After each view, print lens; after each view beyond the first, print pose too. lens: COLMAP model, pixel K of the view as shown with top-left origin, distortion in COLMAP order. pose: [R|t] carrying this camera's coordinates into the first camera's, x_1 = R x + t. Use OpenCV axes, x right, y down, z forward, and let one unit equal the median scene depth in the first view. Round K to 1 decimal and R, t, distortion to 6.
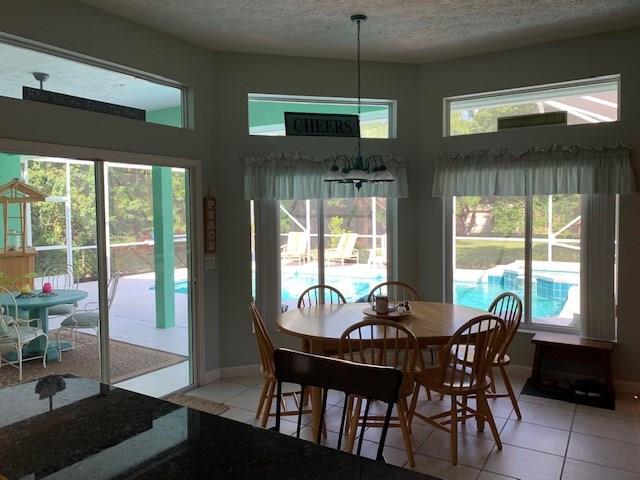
lens RADIAL K [[487.8, 0, 320.0], [0, 487.8, 240.0], [0, 0, 1]] dist [0.003399, -0.001586]
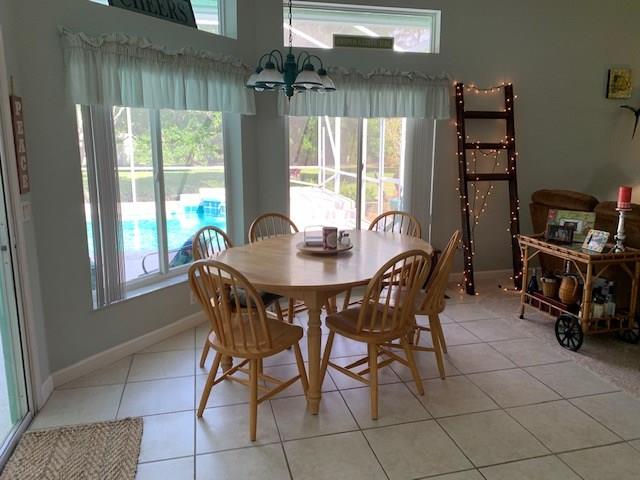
lens RADIAL K [[487.8, 0, 320.0], [0, 487.8, 240.0], [0, 0, 1]] dist [0.003399, -0.001586]
pose [[0.693893, -0.130834, 0.708092, -0.398992], [0.031945, 0.987980, 0.151244, 0.005060], [-0.719369, -0.082327, 0.689732, 0.330566]]
